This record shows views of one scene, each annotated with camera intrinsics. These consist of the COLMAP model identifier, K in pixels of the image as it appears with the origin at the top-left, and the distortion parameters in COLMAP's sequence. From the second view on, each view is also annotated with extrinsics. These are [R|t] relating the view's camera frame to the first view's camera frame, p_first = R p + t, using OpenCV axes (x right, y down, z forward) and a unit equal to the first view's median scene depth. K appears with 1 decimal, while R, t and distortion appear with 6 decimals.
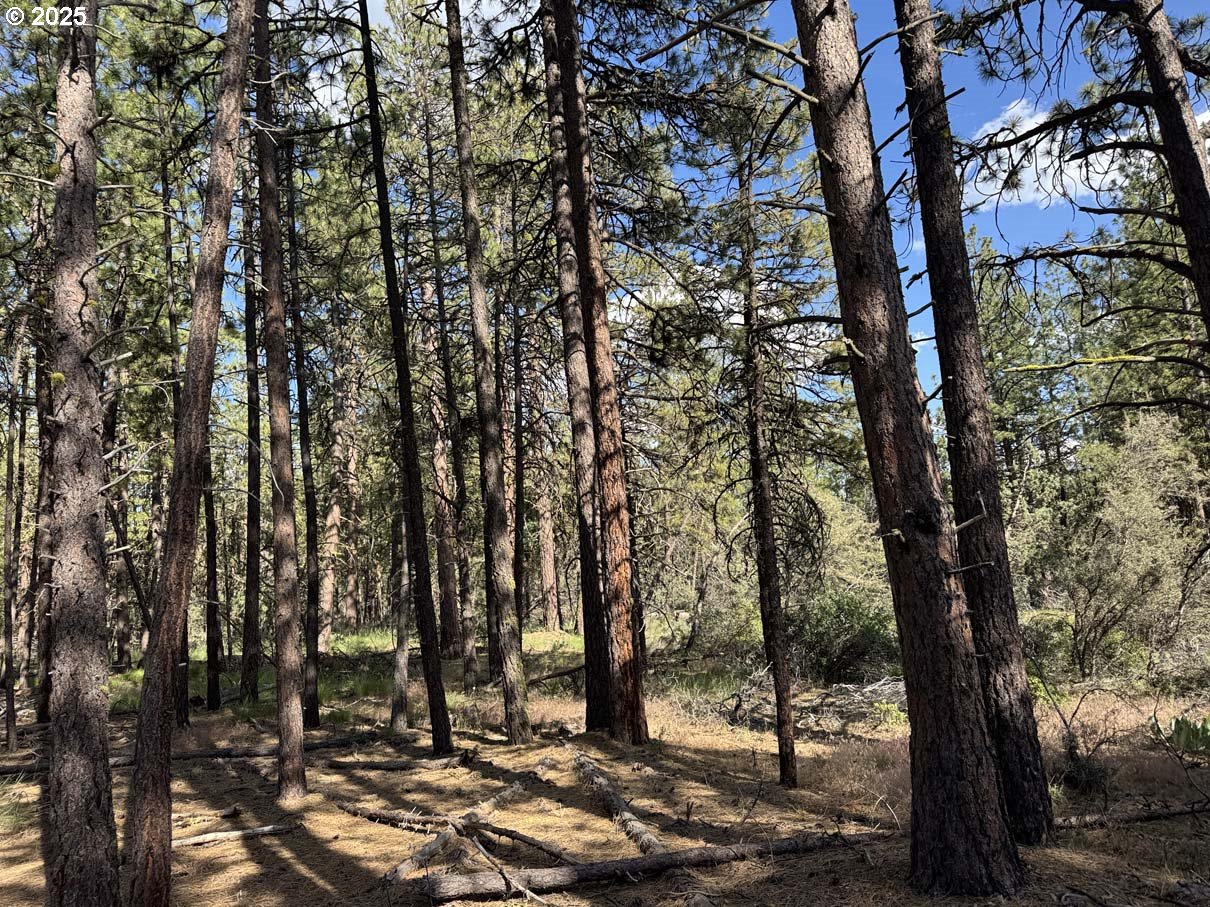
lens RADIAL K [[829.4, 0, 598.9], [0, 829.4, 448.6], [0, 0, 1]] dist [0.058137, -0.080100]
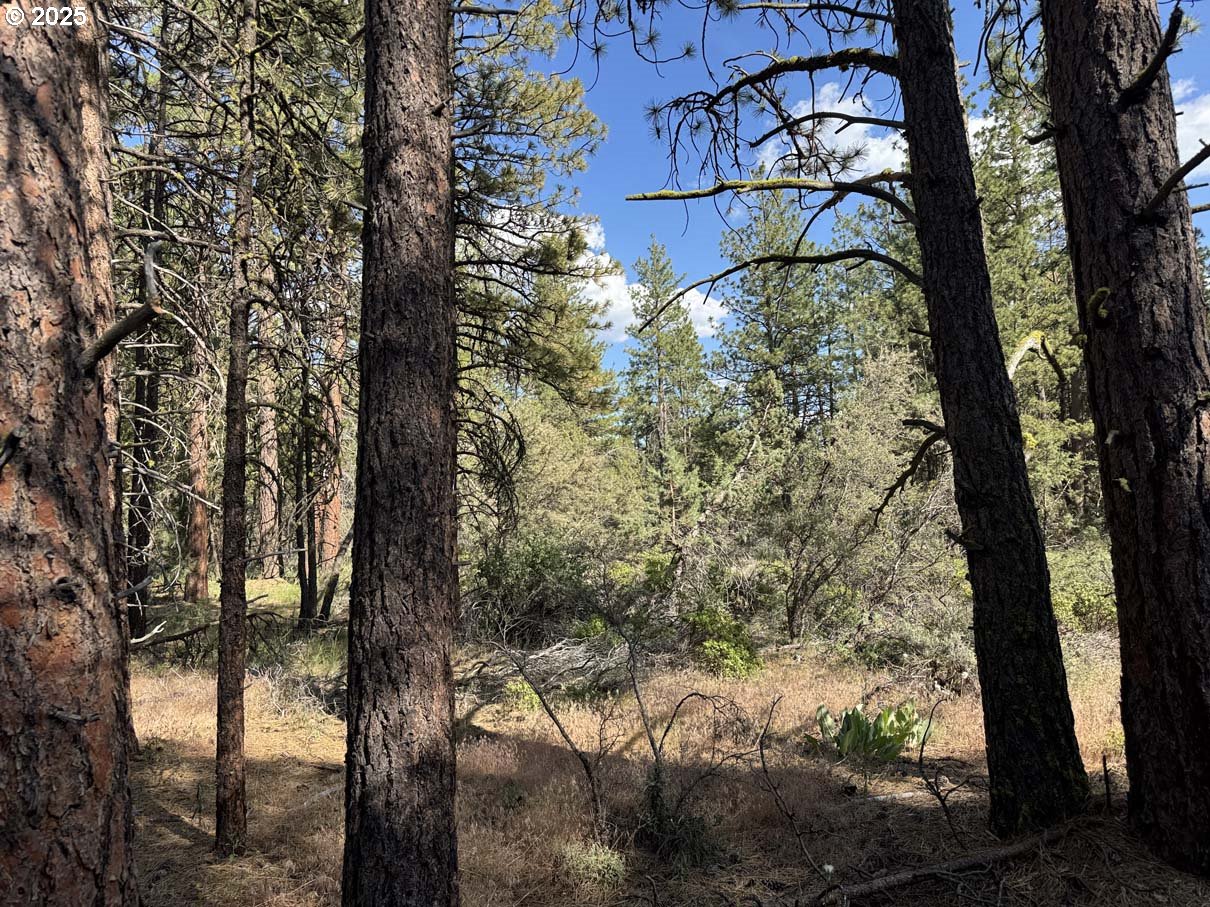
lens RADIAL K [[849.9, 0, 614.6], [0, 849.9, 446.5], [0, 0, 1]] dist [0.051813, -0.056773]
pose [[0.970234, 0.041444, 0.238597, 0.252470], [-0.056489, 0.996800, 0.056562, 0.047662], [-0.235489, -0.068357, 0.969470, 0.275032]]
